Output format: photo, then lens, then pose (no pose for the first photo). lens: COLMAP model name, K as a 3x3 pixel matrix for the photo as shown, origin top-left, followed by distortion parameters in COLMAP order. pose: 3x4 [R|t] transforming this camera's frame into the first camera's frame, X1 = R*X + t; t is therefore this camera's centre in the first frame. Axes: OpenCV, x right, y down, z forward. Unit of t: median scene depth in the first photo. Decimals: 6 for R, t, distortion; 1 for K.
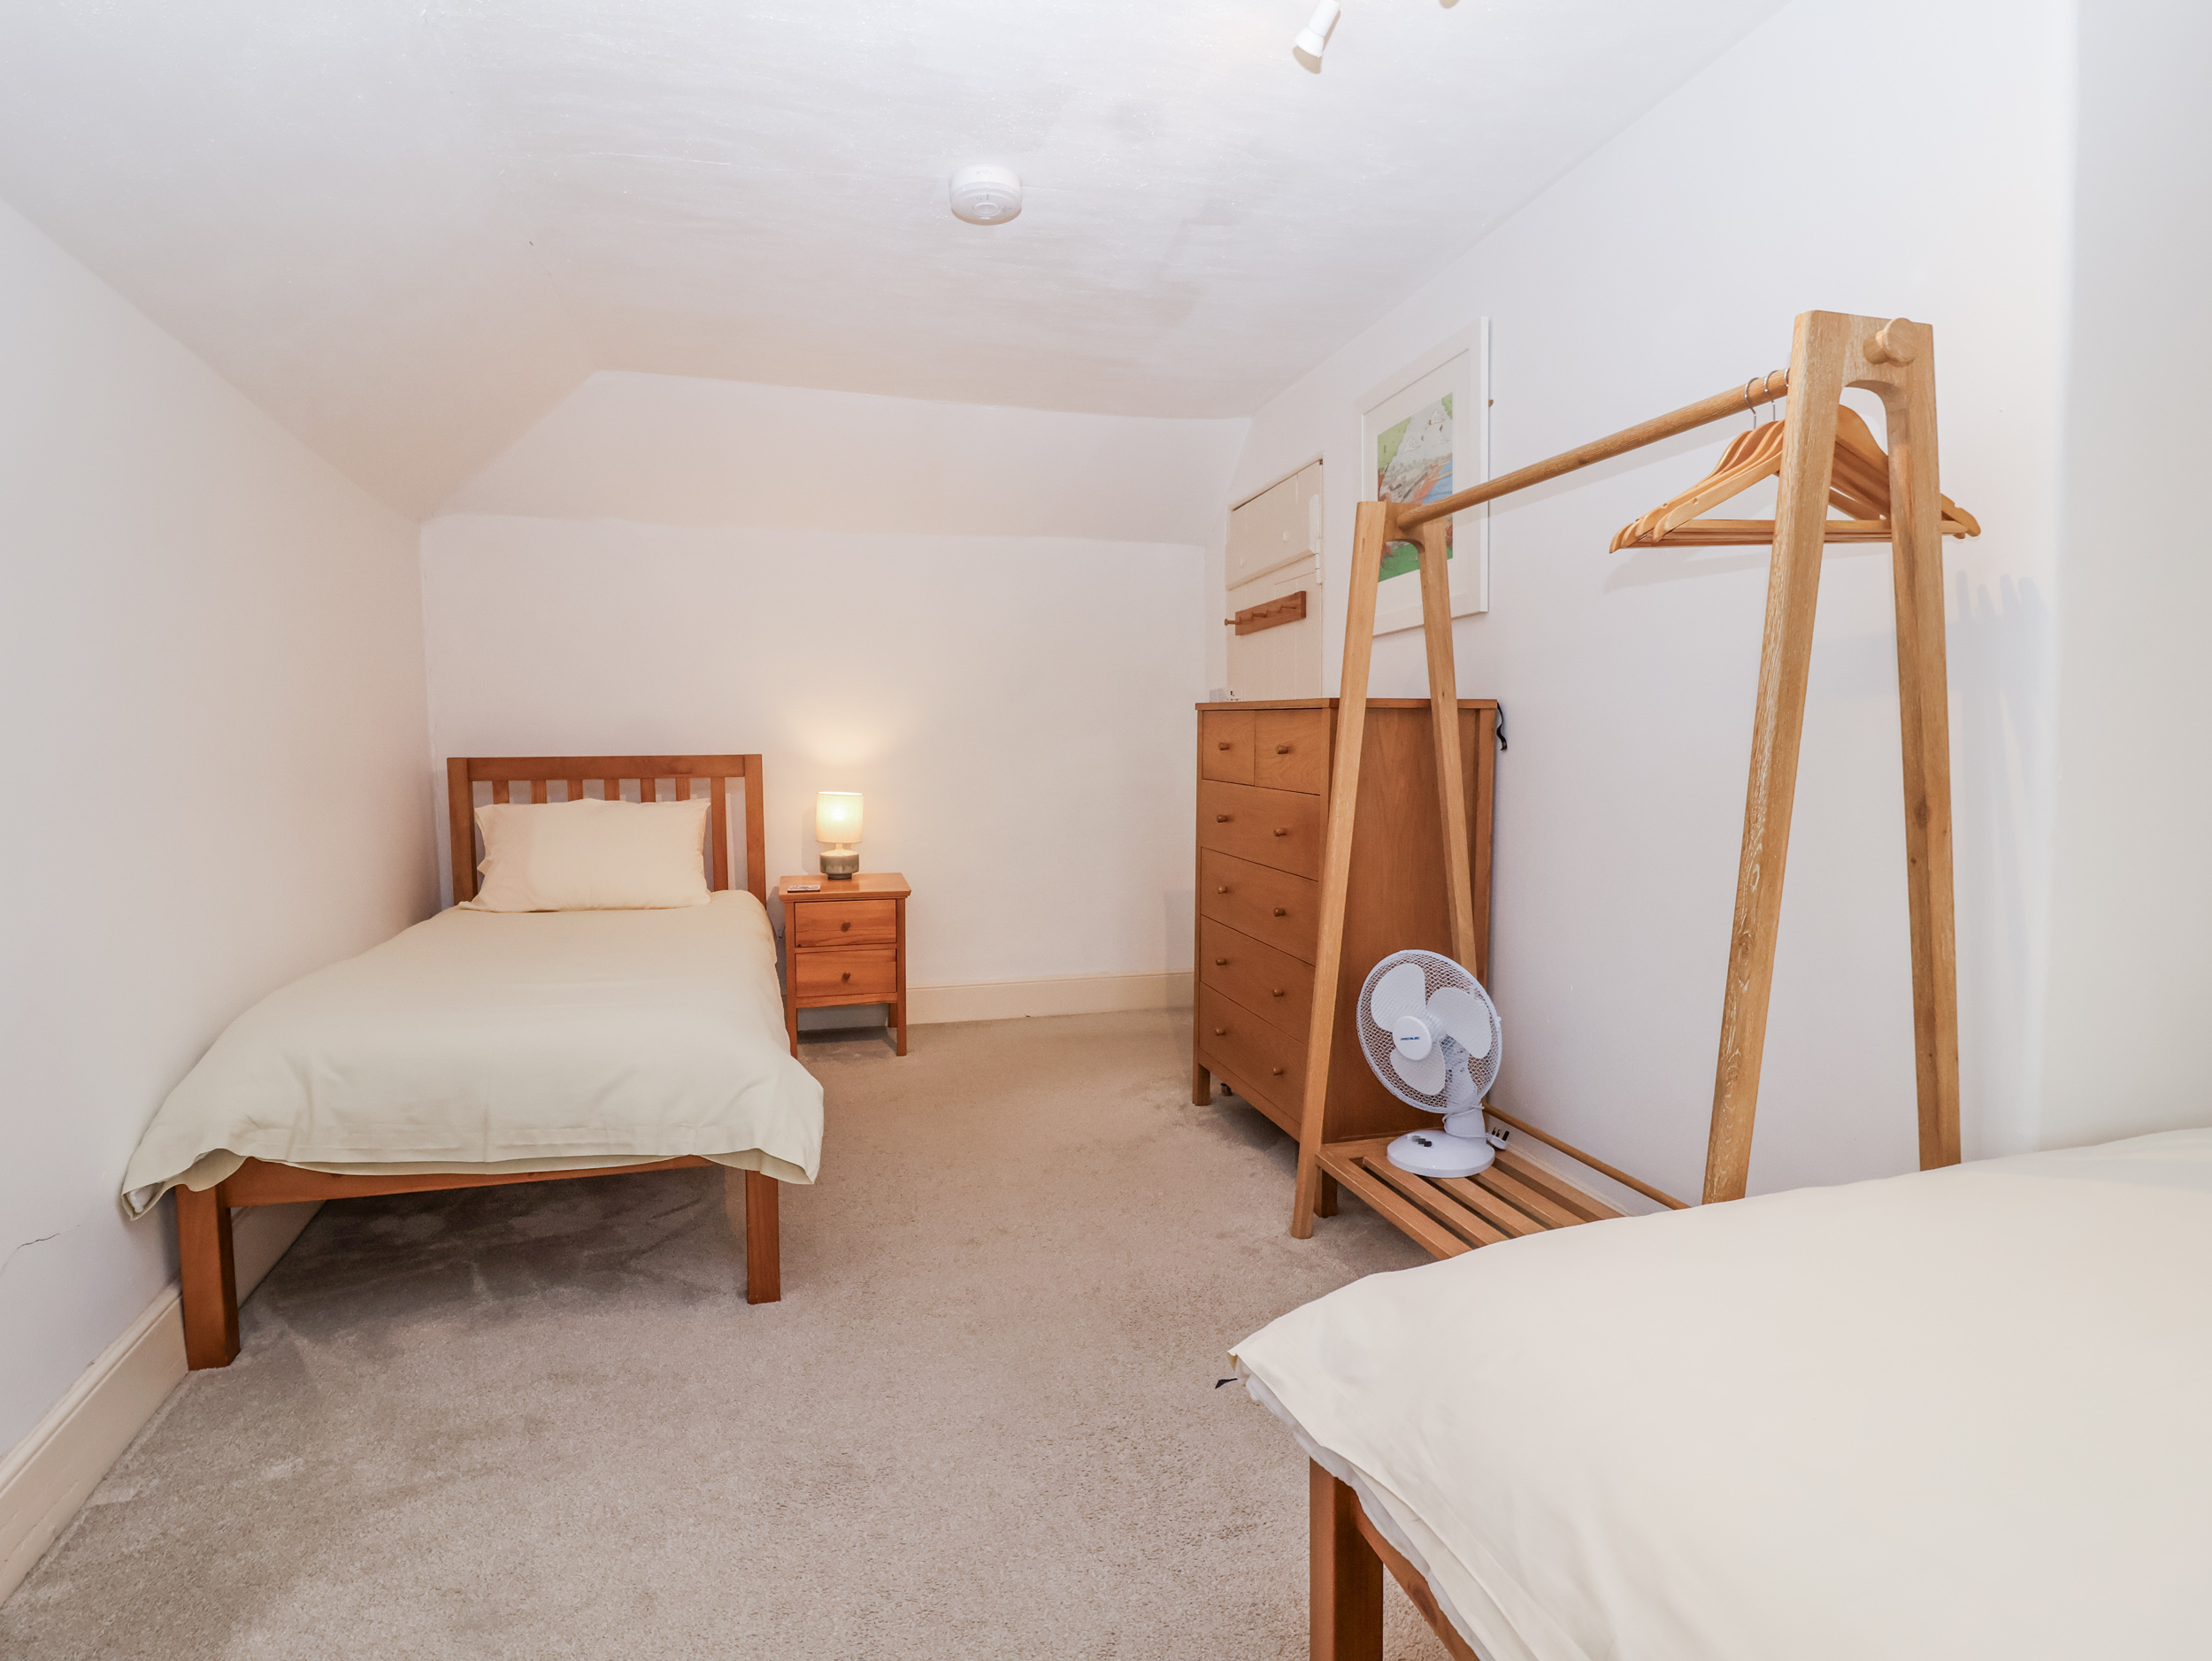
lens RADIAL K [[1139.4, 0, 1106.0], [0, 1139.4, 830.5], [0, 0, 1]] dist [-0.028406, -0.000530]
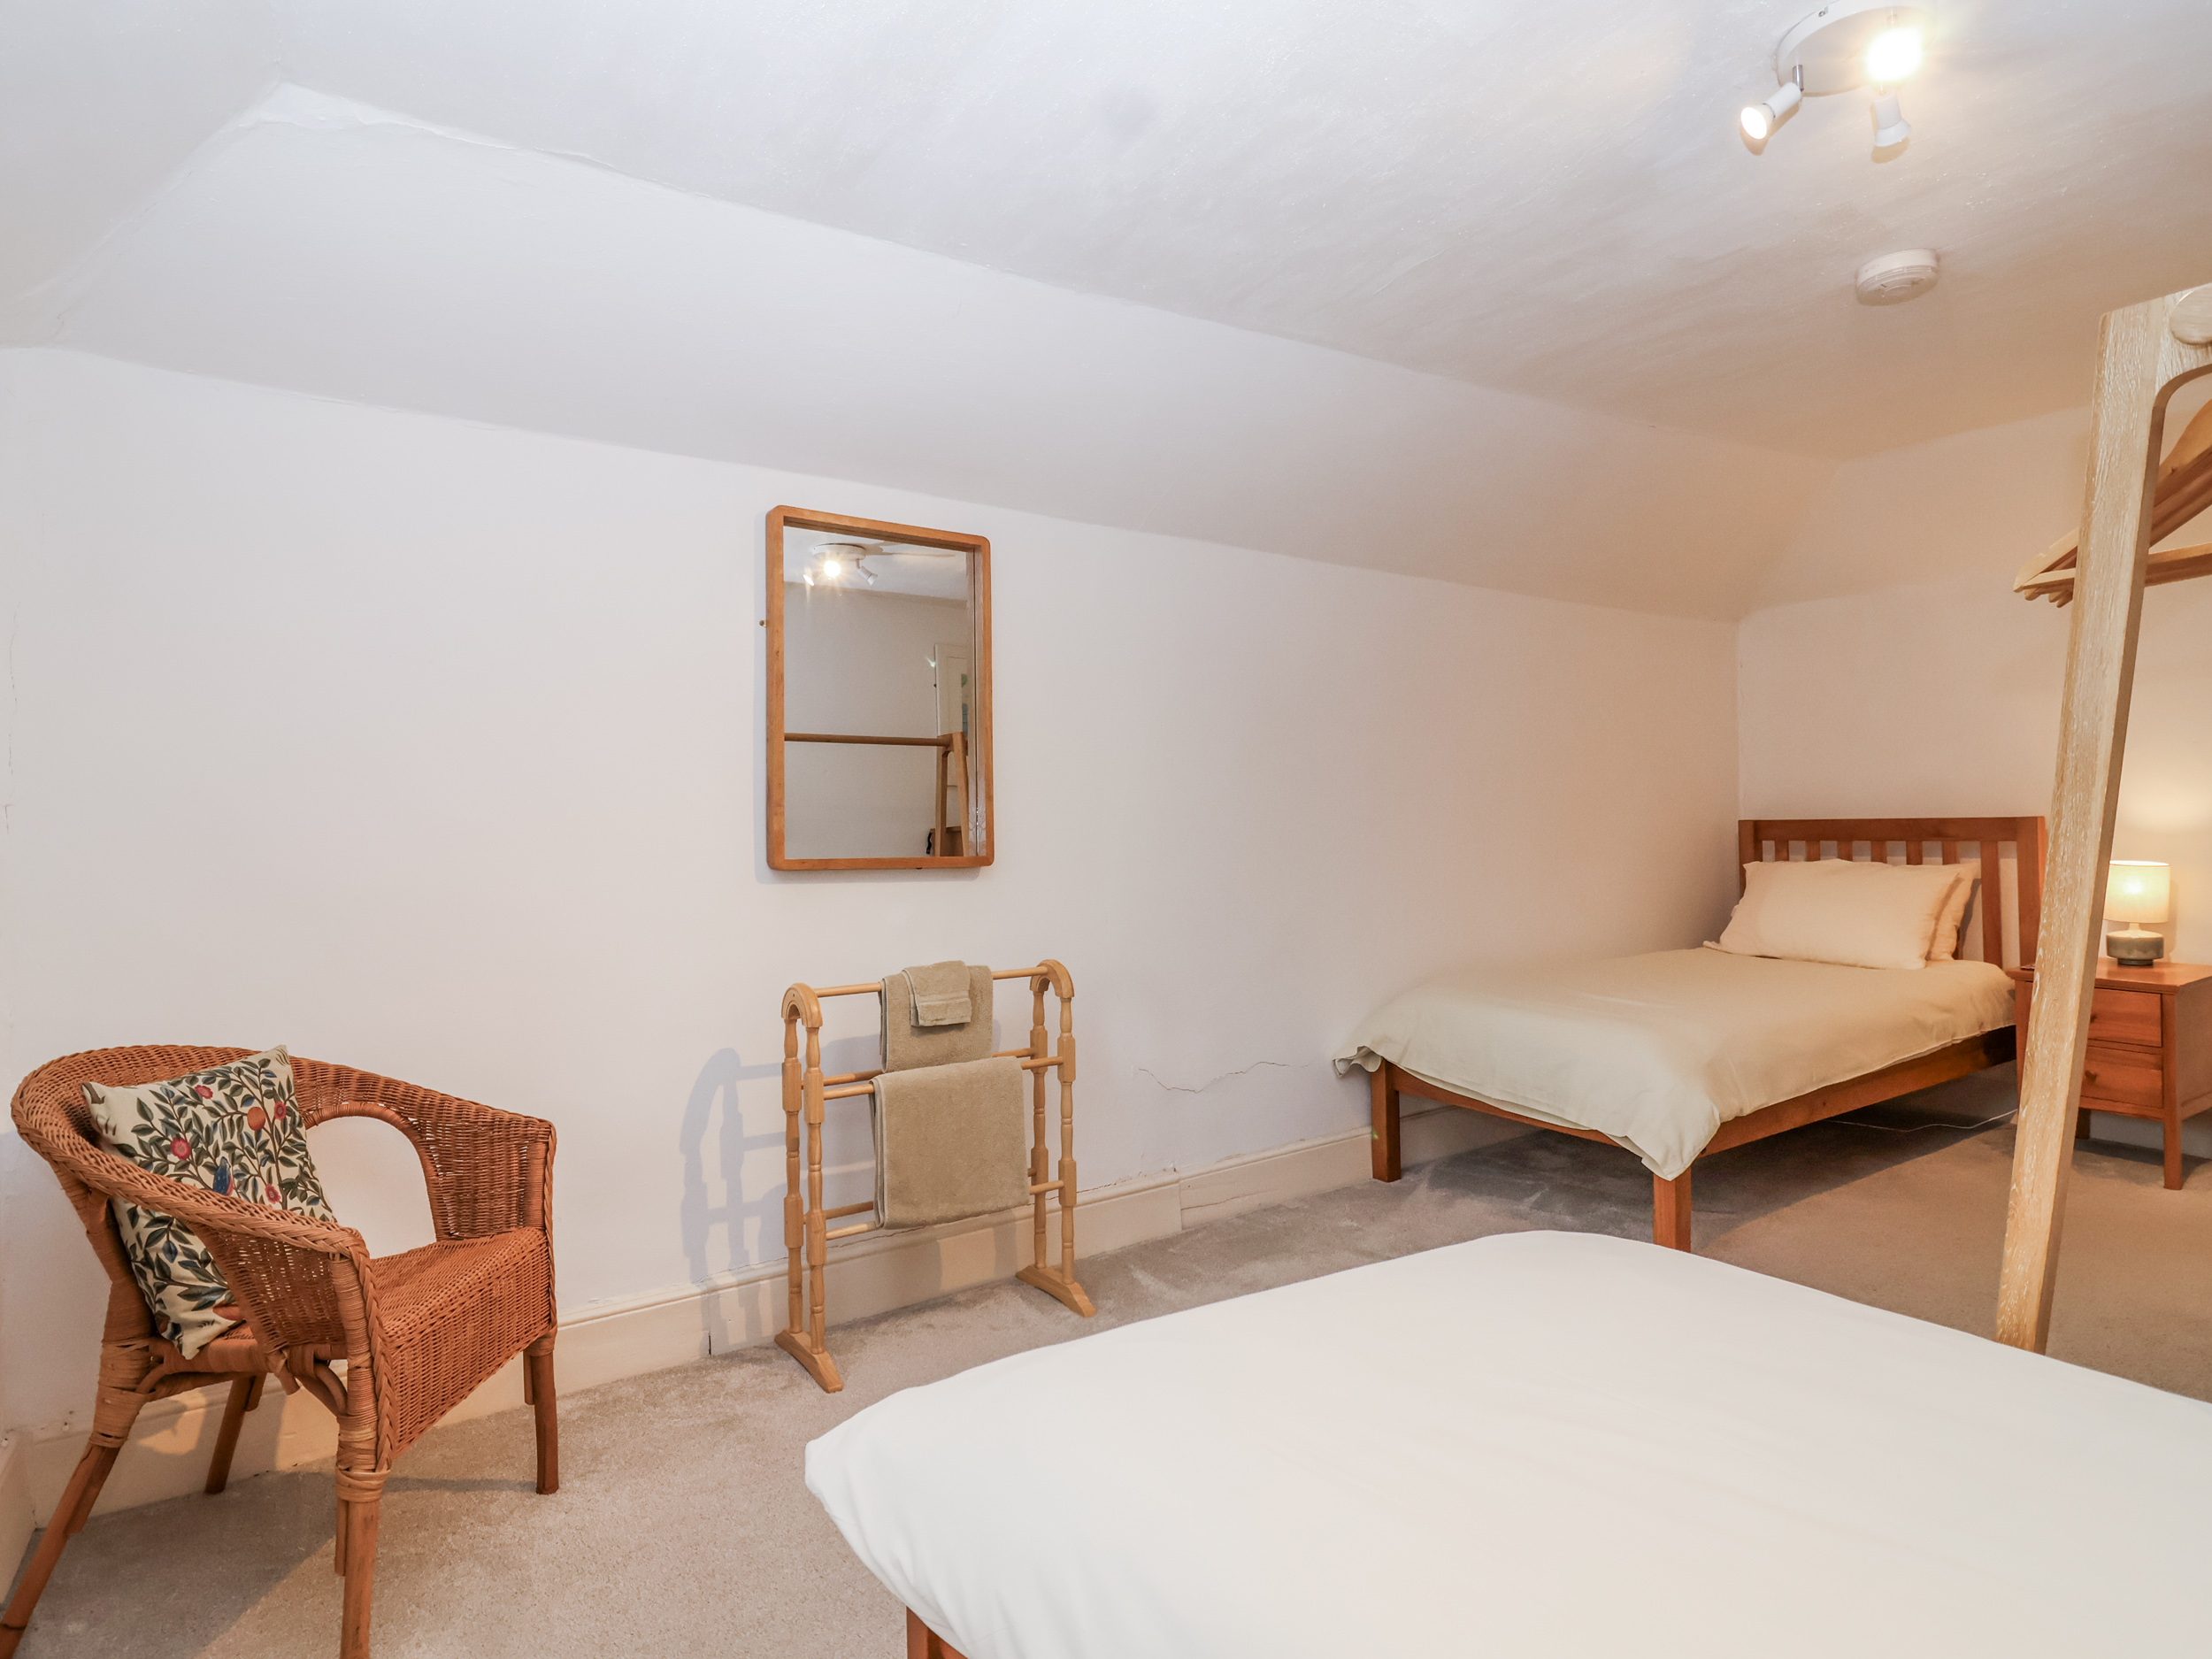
lens RADIAL K [[1268.4, 0, 1106.0], [0, 1268.4, 829.5], [0, 0, 1]] dist [-0.000996, -0.003345]
pose [[0.252806, 0.010083, -0.967465, 0.504703], [-0.048502, 0.998821, -0.002264, -0.019297], [0.966301, 0.047497, 0.252996, 0.027988]]
